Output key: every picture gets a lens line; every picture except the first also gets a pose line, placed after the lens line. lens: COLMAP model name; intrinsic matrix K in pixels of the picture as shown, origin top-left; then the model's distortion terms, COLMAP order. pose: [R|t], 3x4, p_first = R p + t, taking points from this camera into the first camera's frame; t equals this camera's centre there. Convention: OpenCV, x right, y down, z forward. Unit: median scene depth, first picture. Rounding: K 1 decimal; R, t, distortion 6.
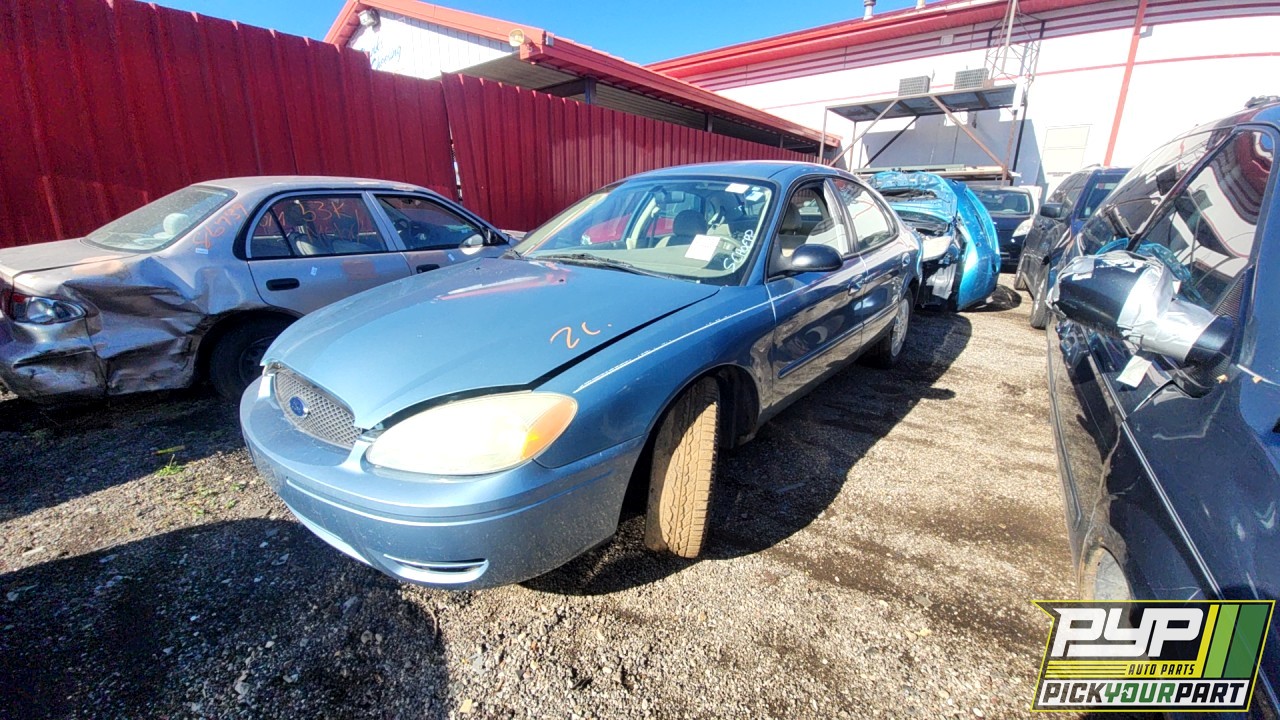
lens RADIAL K [[526.7, 0, 634.6], [0, 526.7, 353.6], [0, 0, 1]] dist [-0.008406, -0.003895]
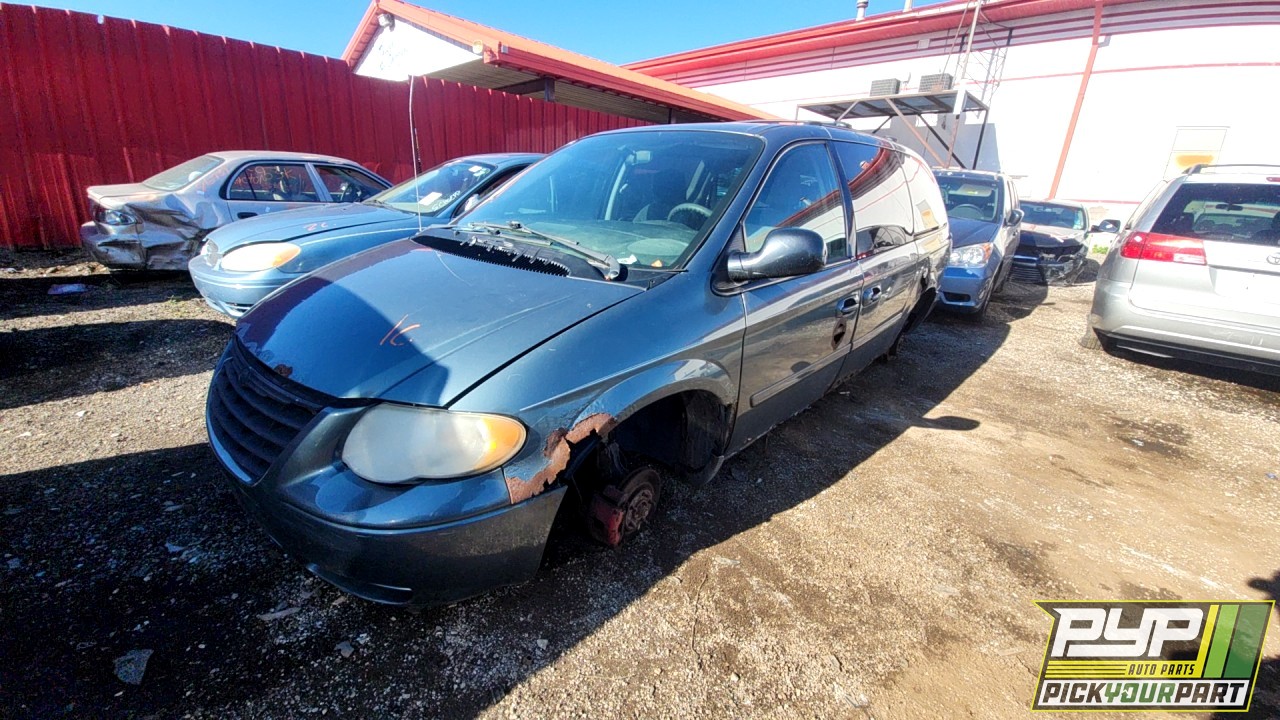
lens RADIAL K [[526.7, 0, 640.6], [0, 526.7, 360.2], [0, 0, 1]] dist [-0.008406, -0.003895]
pose [[0.994149, 0.071631, -0.080850, 0.253423], [-0.068754, 0.996916, 0.037836, 0.060672], [0.083311, -0.032056, 0.996008, -0.197717]]
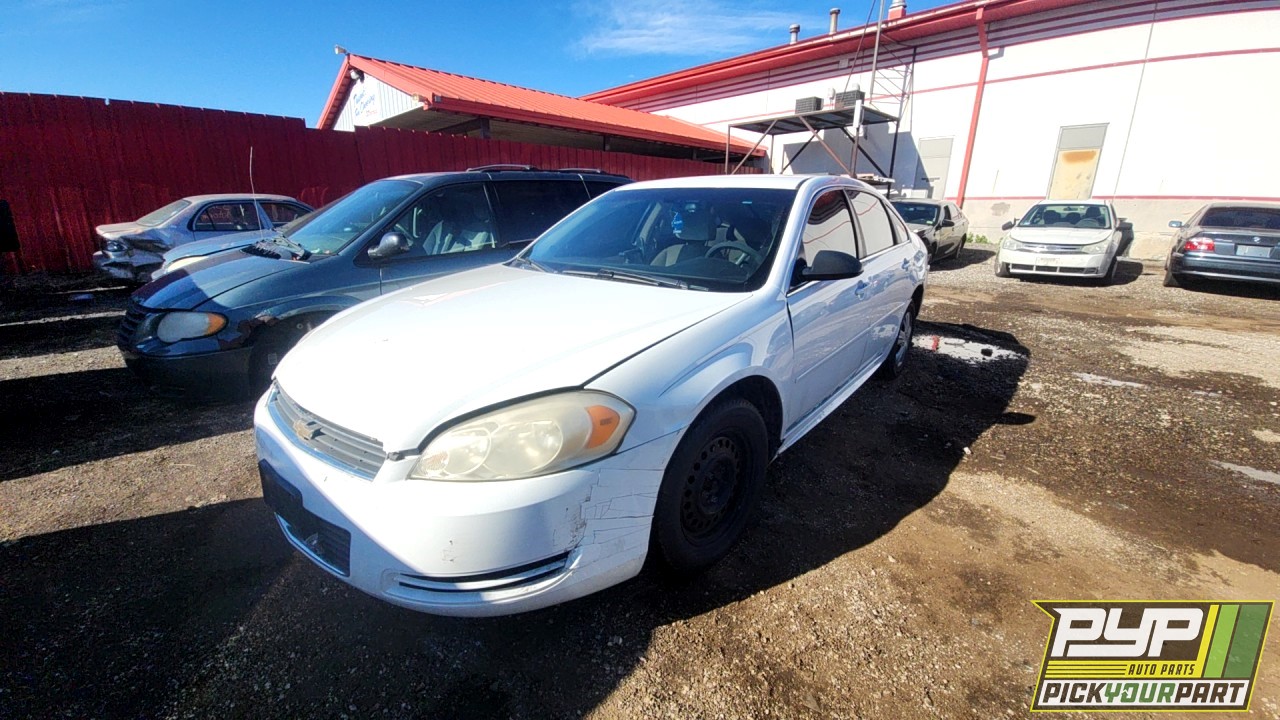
lens RADIAL K [[526.7, 0, 649.1], [0, 526.7, 365.6], [0, 0, 1]] dist [-0.008406, -0.003895]
pose [[0.992207, 0.036698, -0.119077, 0.526682], [-0.034253, 0.999160, 0.022515, 0.100352], [0.119804, -0.018260, 0.992630, -0.364344]]
